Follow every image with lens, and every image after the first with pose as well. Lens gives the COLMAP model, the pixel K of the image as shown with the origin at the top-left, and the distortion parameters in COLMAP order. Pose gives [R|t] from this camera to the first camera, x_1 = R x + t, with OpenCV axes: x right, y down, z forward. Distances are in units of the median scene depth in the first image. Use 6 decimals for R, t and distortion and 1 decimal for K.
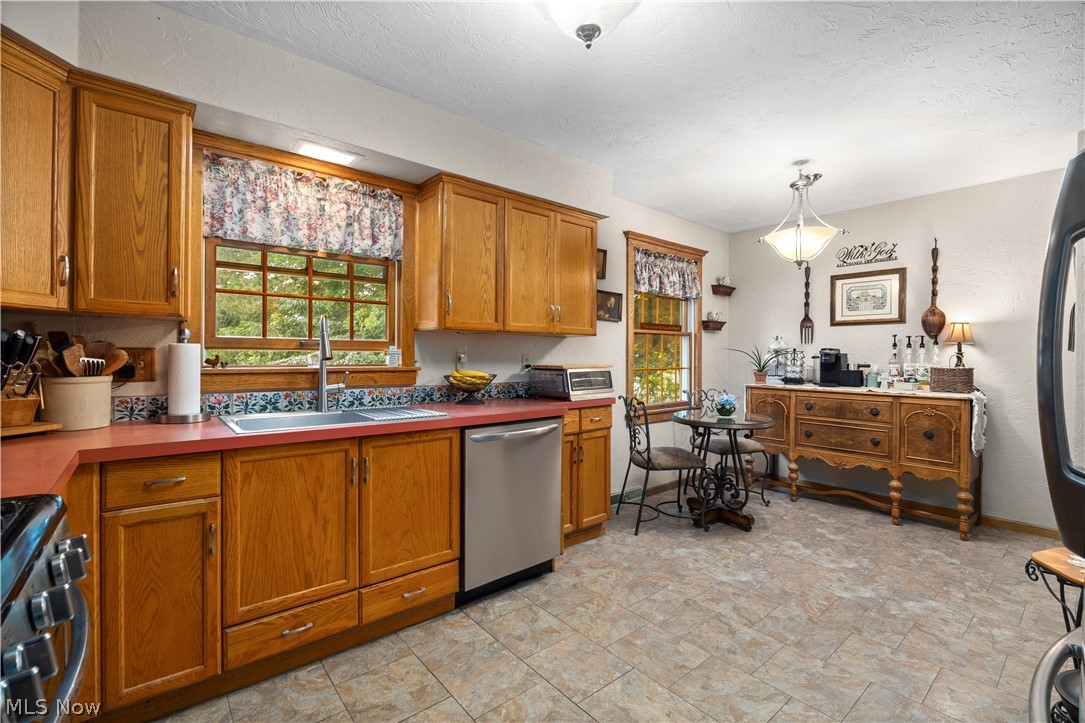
lens RADIAL K [[480.7, 0, 545.7], [0, 480.7, 357.2], [0, 0, 1]] dist [-0.012866, -0.000375]
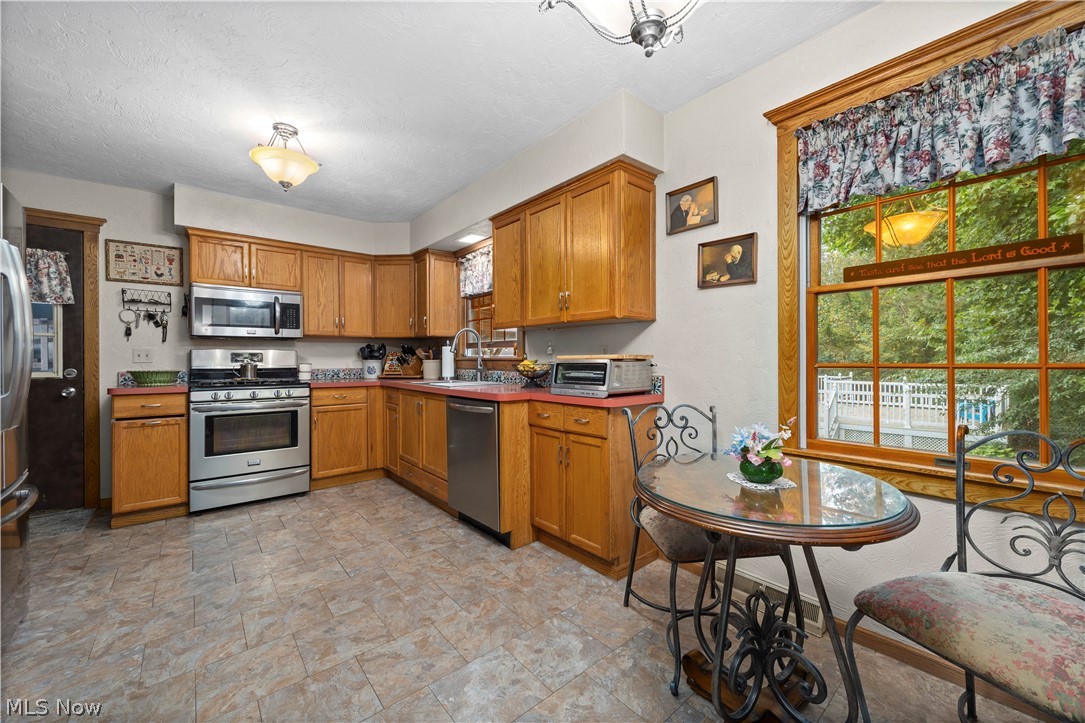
lens RADIAL K [[417.9, 0, 542.5], [0, 417.9, 361.4], [0, 0, 1]] dist [-0.004016, -0.000141]
pose [[-0.002873, 0.003113, -0.999991, 1.007372], [0.001583, 0.999994, 0.003108, 0.029580], [0.999995, -0.001574, -0.002878, 1.149258]]
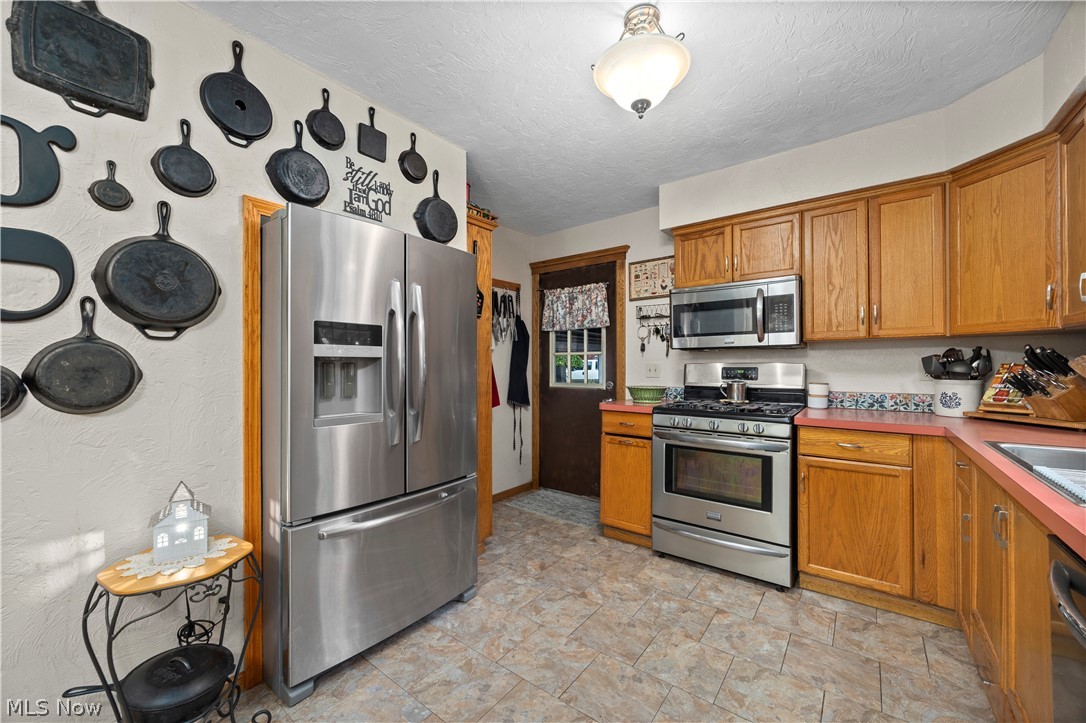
lens RADIAL K [[418.3, 0, 548.6], [0, 418.3, 364.3], [0, 0, 1]] dist [-0.004016, -0.000141]
pose [[-0.976982, -0.000732, -0.213321, 0.330923], [-0.000339, 0.999998, -0.001881, -0.001669], [0.213322, -0.001765, -0.976980, 1.115300]]
